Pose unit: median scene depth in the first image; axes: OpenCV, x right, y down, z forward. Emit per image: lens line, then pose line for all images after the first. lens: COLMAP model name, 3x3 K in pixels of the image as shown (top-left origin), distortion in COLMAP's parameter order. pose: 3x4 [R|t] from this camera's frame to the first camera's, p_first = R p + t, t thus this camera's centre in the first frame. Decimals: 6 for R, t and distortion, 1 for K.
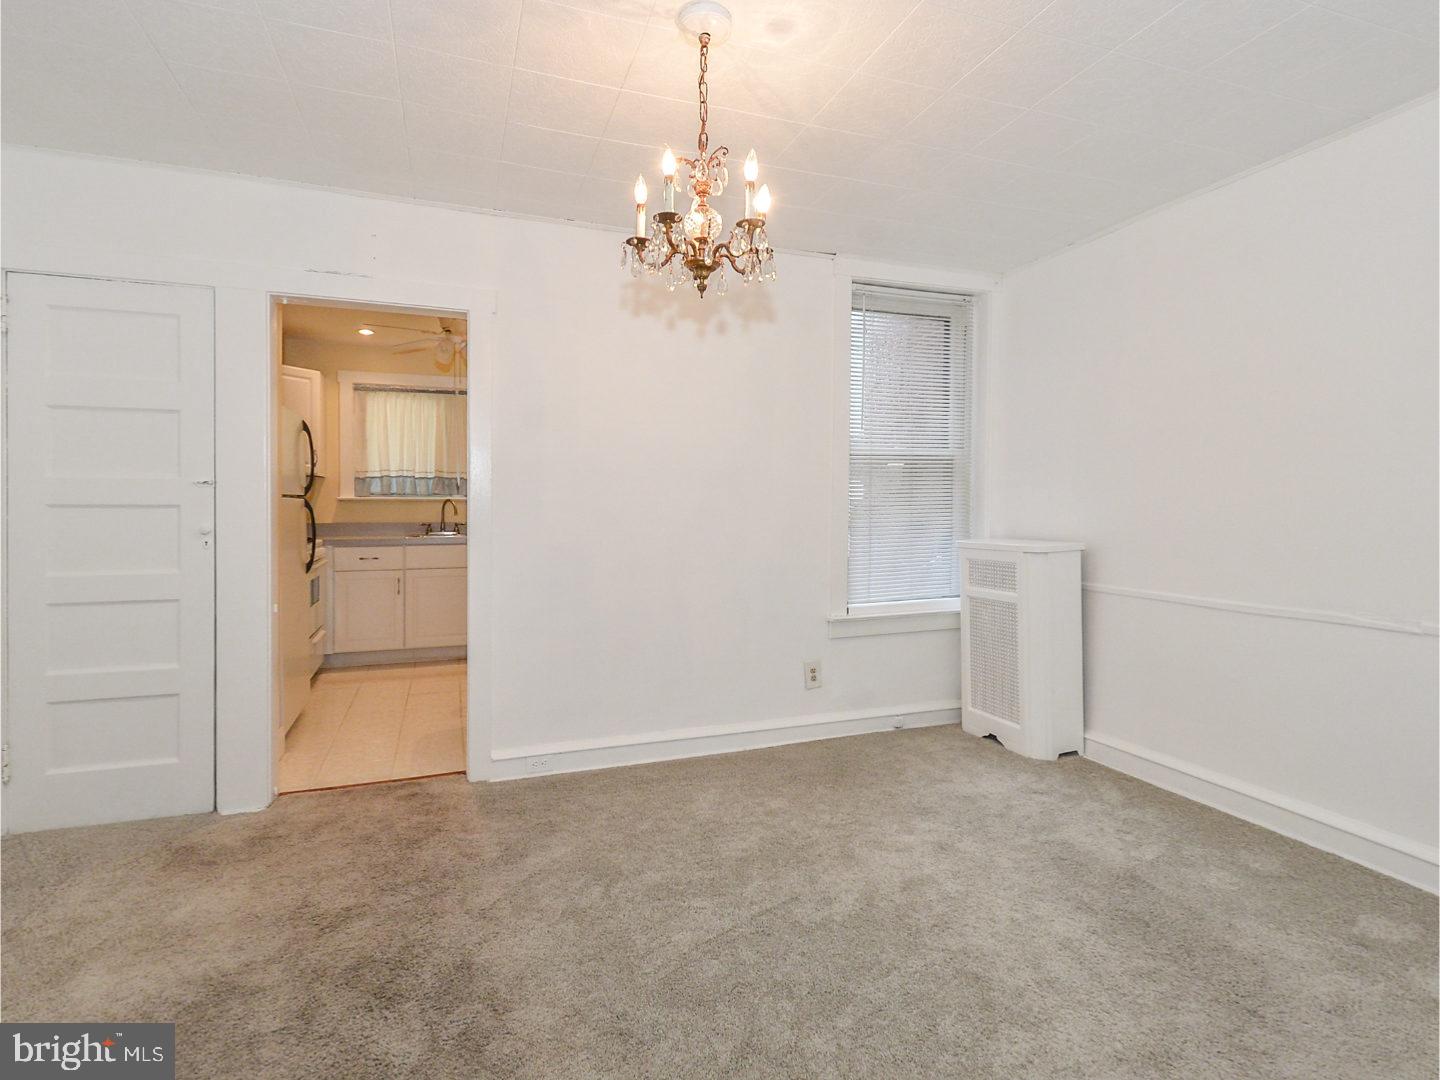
lens RADIAL K [[740.1, 0, 720.3], [0, 740.1, 503.8], [0, 0, 1]] dist [0.008484, -0.002222]
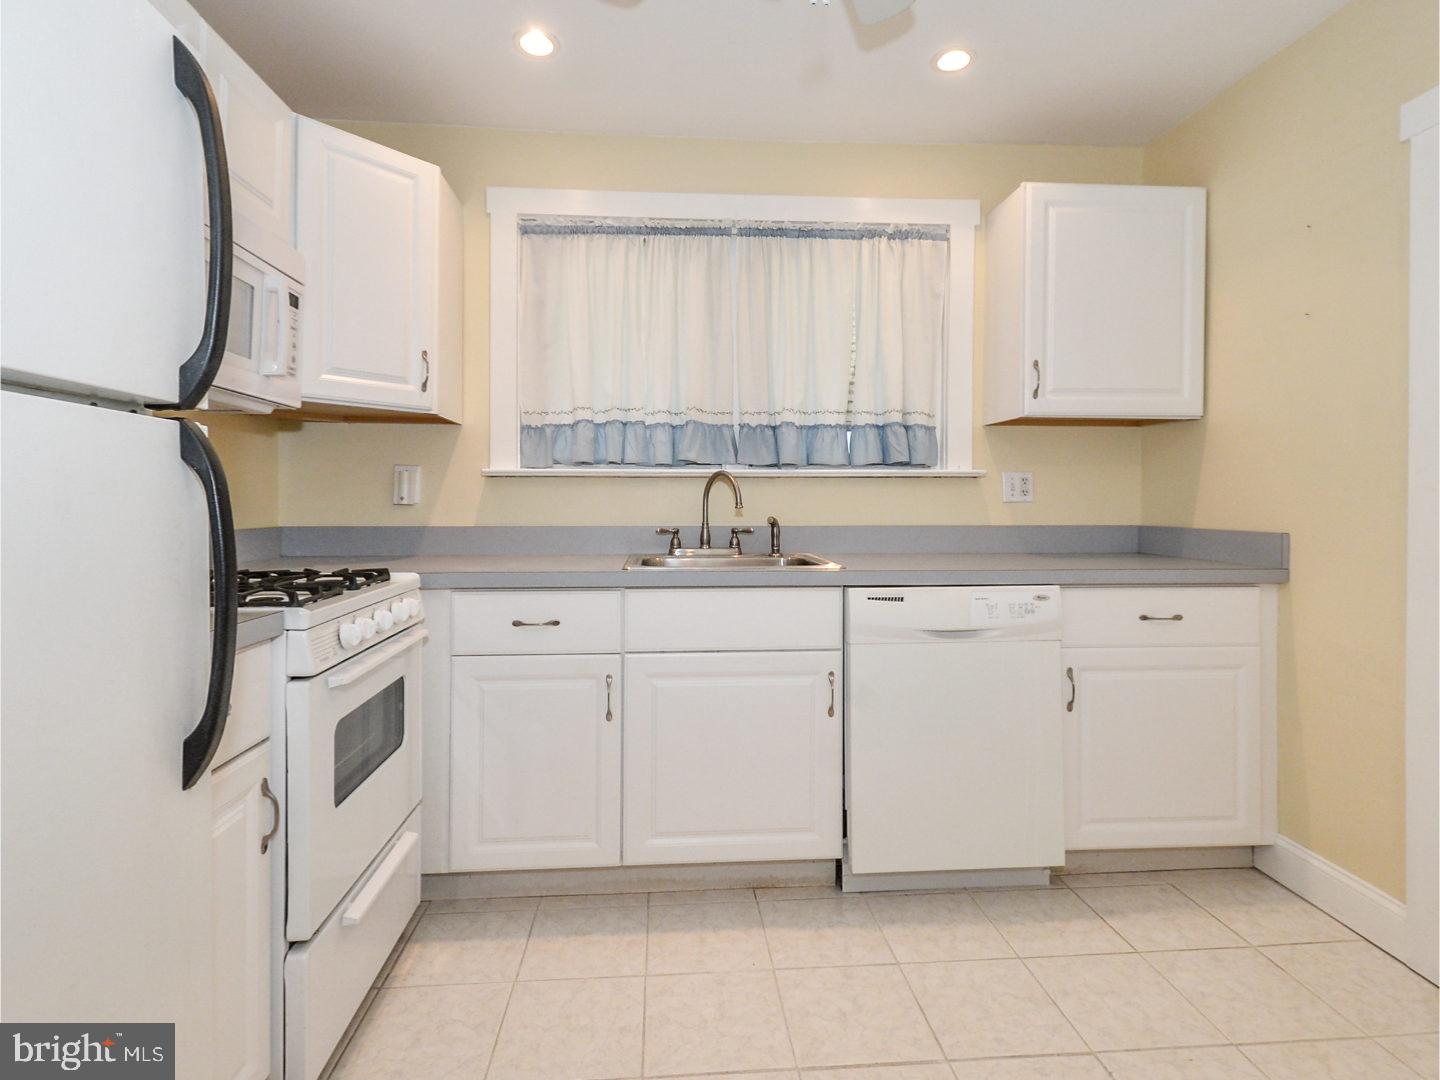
lens RADIAL K [[740.1, 0, 720.3], [0, 740.1, 503.8], [0, 0, 1]] dist [0.008484, -0.002222]
pose [[0.964582, 0.005538, -0.263725, -0.258192], [-0.005211, 0.999985, 0.001939, 0.010930], [0.263731, -0.000497, 0.964596, 0.600294]]
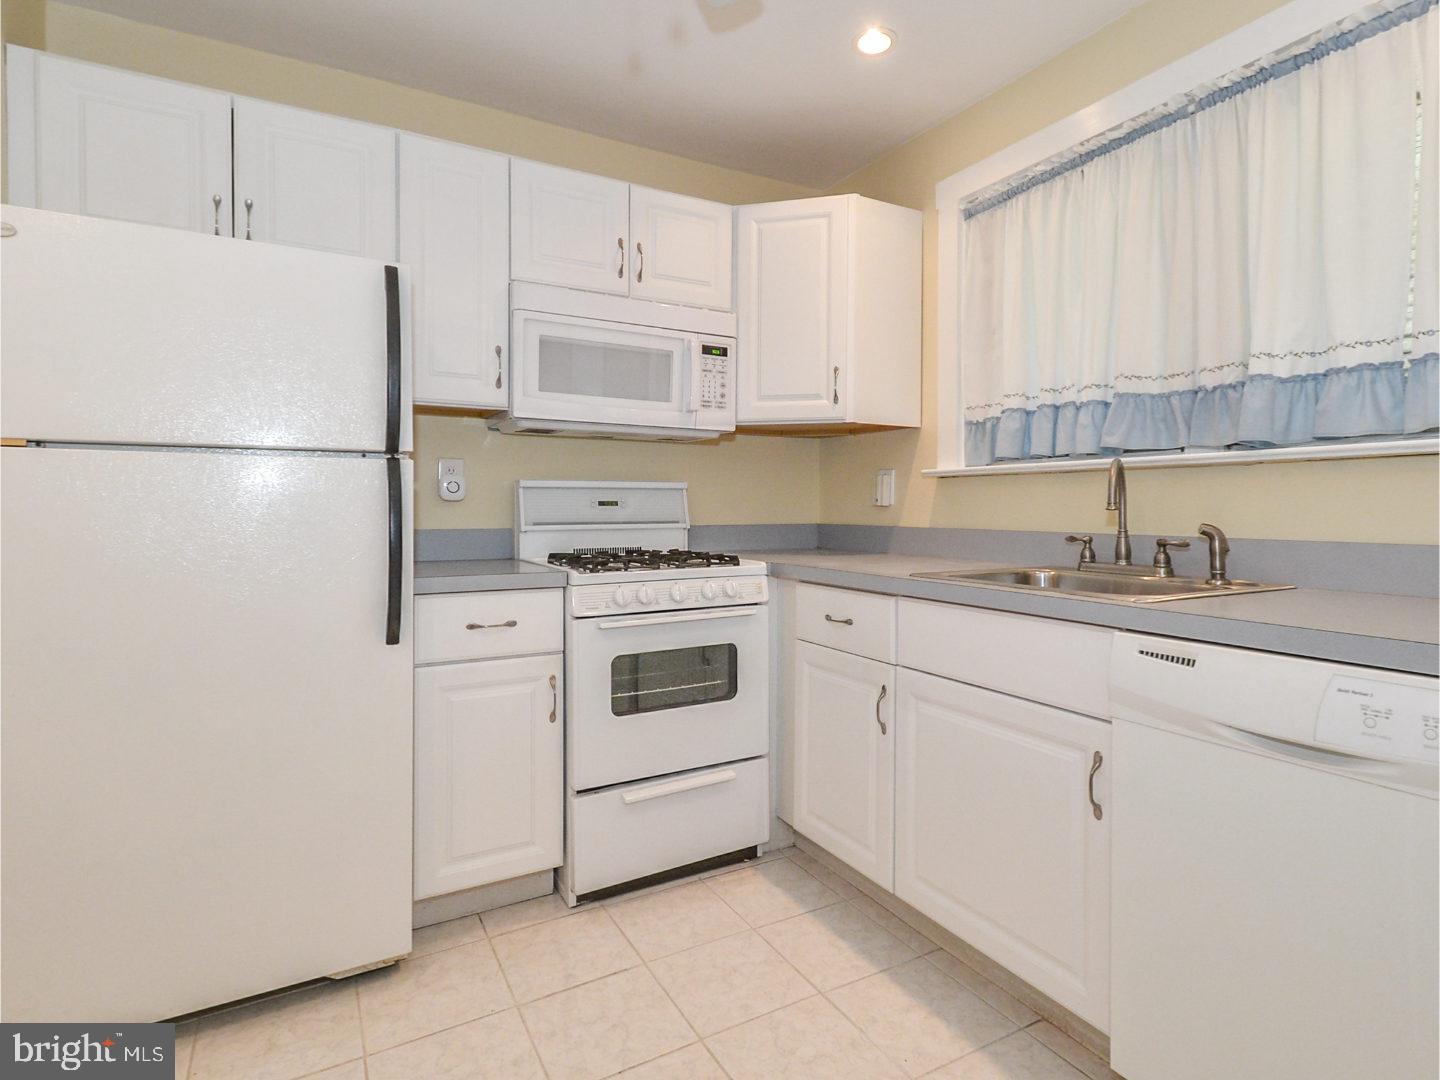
lens RADIAL K [[767.3, 0, 721.9], [0, 767.3, 515.4], [0, 0, 1]] dist [0.021194, -0.015012]
pose [[0.167111, 0.015674, -0.985814, -0.078925], [-0.005730, 0.999872, 0.014926, 0.012600], [0.985921, 0.003155, 0.167179, 0.793037]]
